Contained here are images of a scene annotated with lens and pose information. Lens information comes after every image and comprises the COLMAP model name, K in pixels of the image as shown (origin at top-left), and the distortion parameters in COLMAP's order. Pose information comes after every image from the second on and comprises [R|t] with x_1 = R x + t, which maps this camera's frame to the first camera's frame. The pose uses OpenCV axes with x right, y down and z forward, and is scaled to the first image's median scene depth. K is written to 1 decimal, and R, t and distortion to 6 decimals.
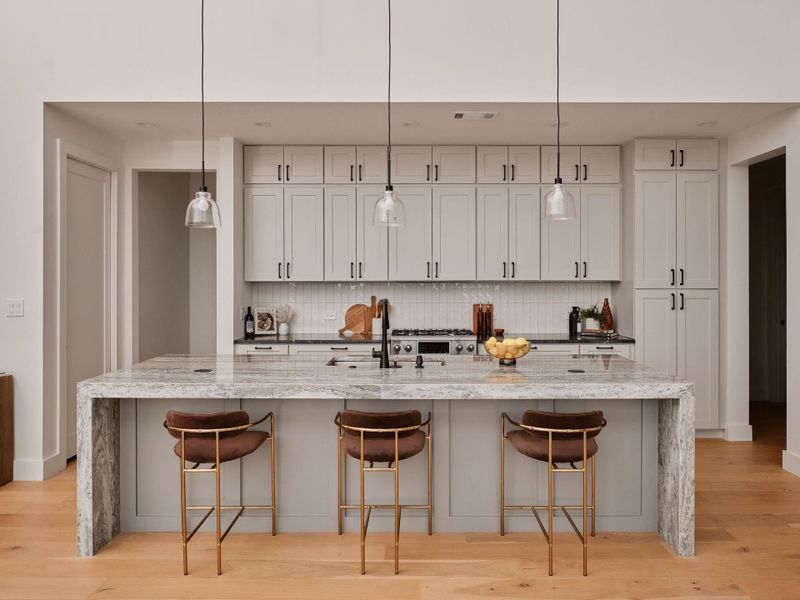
lens RADIAL K [[590.1, 0, 395.2], [0, 590.1, 283.1], [0, 0, 1]] dist [-0.002170, 0.005739]
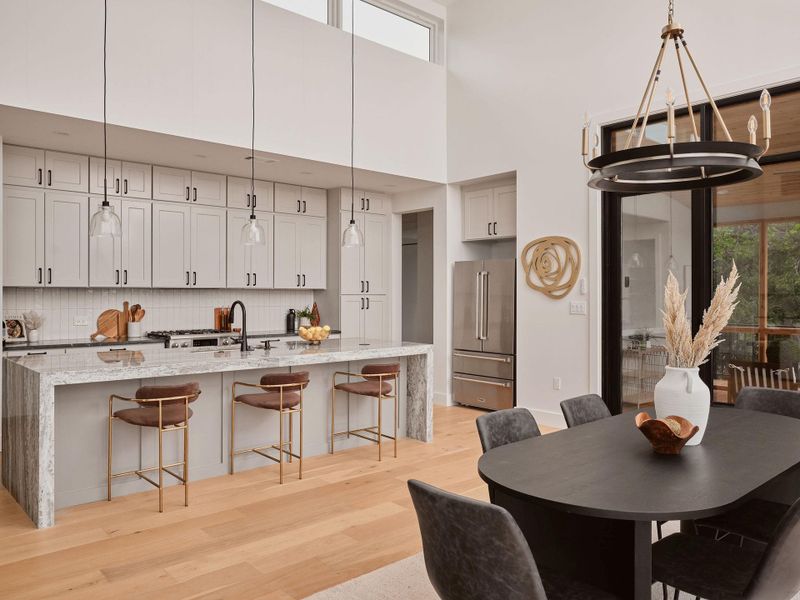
lens RADIAL K [[625.0, 0, 398.0], [0, 625.0, 296.2], [0, 0, 1]] dist [0.033455, 0.002566]
pose [[0.747657, 0.000909, 0.664084, -0.448162], [-0.001483, 0.999999, 0.000301, 0.011767], [-0.664083, -0.001210, 0.747658, -0.187350]]
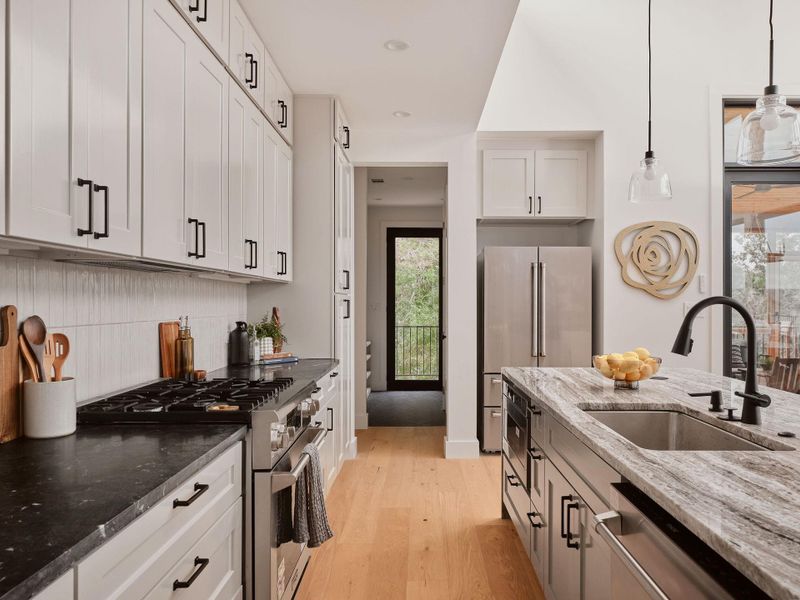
lens RADIAL K [[590.1, 0, 399.4], [0, 590.1, 302.7], [0, 0, 1]] dist [-0.002170, 0.005739]
pose [[0.006928, -0.002412, 0.999973, -0.336116], [-0.002727, 0.999993, 0.002430, 0.019310], [-0.999972, -0.002744, 0.006922, 0.860466]]
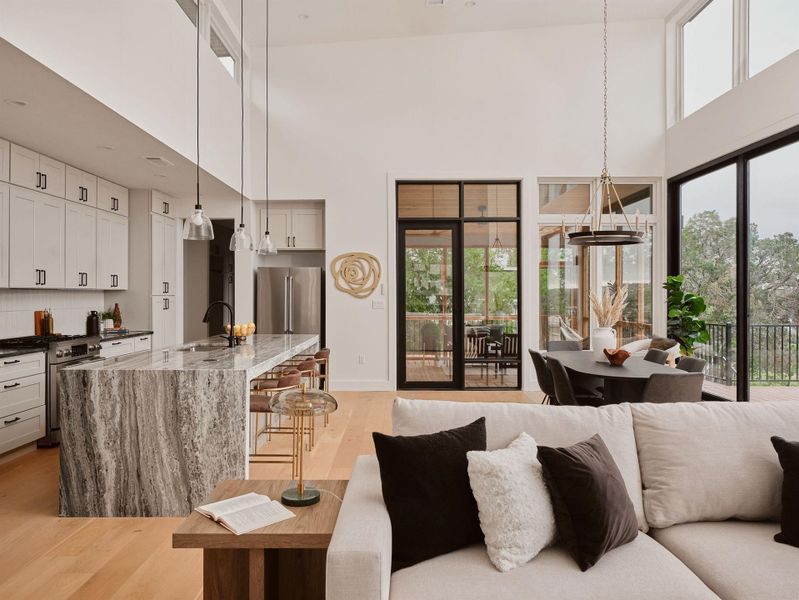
lens RADIAL K [[589.3, 0, 398.2], [0, 589.3, 296.2], [0, 0, 1]] dist [-0.002170, 0.005739]
pose [[0.000464, -0.004168, 0.999991, -0.950879], [0.000413, 0.999991, 0.004168, 0.005569], [-1.000000, 0.000411, 0.000466, 0.384084]]
